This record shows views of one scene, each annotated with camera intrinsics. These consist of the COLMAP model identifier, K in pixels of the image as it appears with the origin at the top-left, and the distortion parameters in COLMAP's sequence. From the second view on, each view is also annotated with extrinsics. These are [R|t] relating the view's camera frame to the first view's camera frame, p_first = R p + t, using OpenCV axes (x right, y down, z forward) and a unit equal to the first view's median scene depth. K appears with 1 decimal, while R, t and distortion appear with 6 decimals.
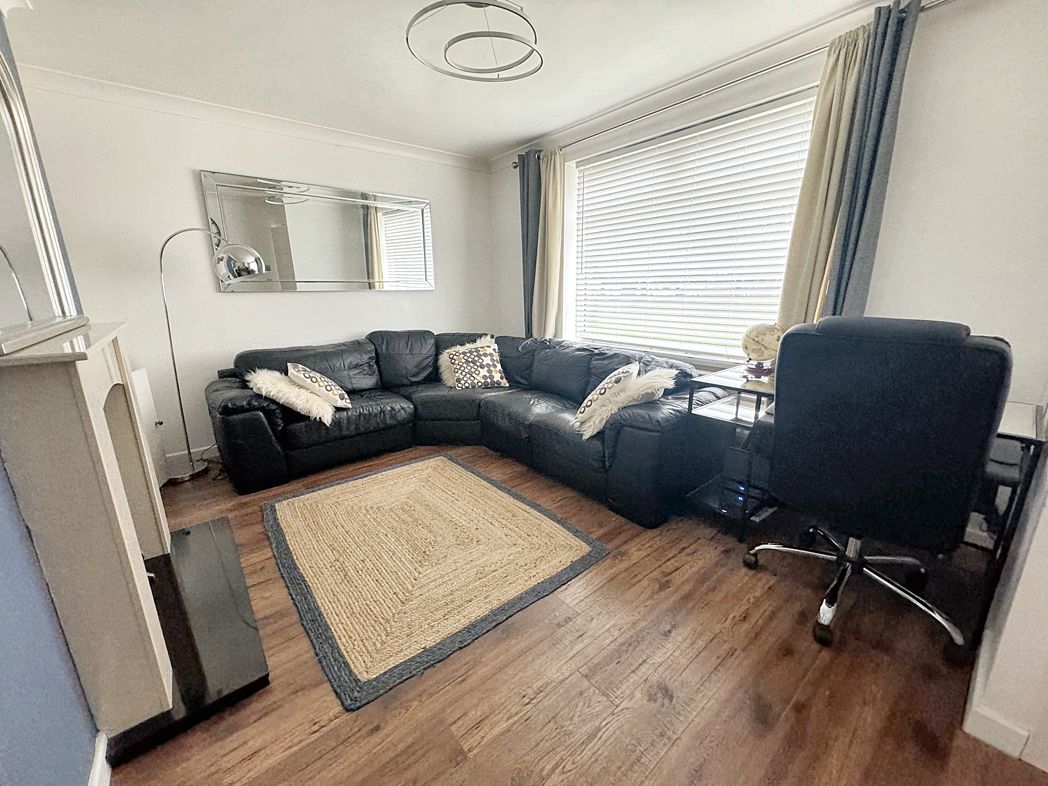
lens RADIAL K [[417.9, 0, 524.0], [0, 417.9, 393.0], [0, 0, 1]] dist [-0.002605, -0.000456]
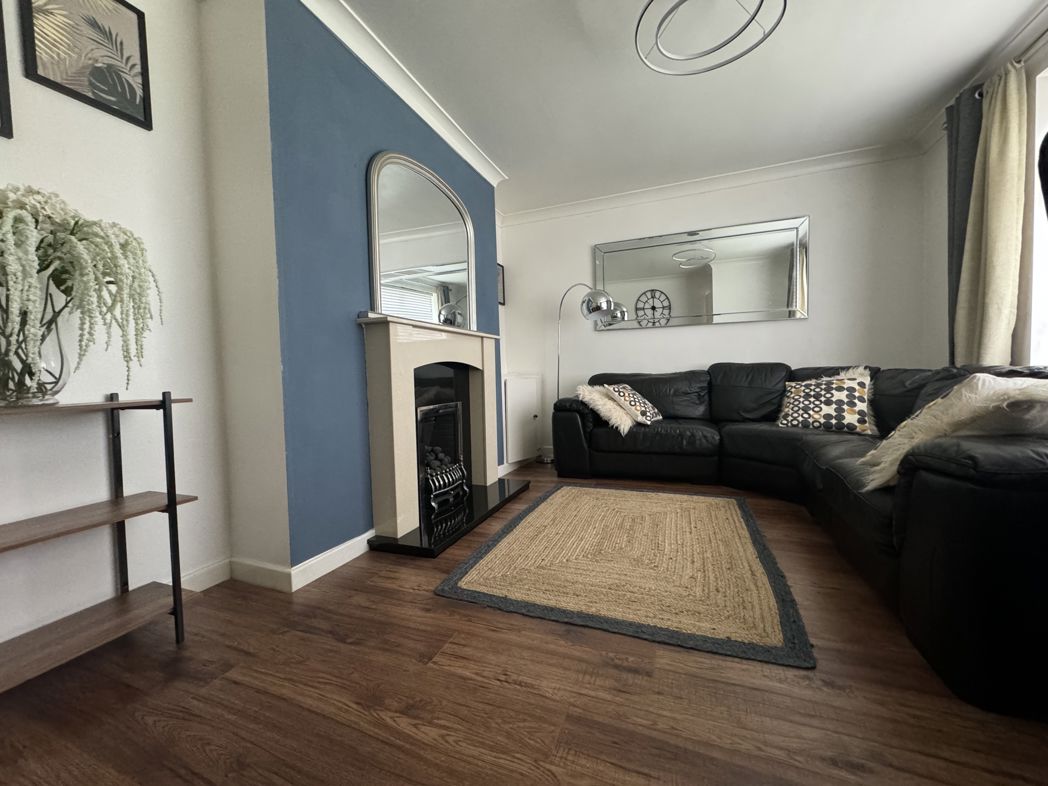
lens RADIAL K [[418.7, 0, 524.0], [0, 418.7, 393.0], [0, 0, 1]] dist [0.006436, -0.000044]
pose [[0.480644, 0.035824, -0.876184, 0.354015], [-0.193682, 0.978827, -0.066227, 0.088734], [0.855260, 0.201532, 0.477405, 0.222624]]
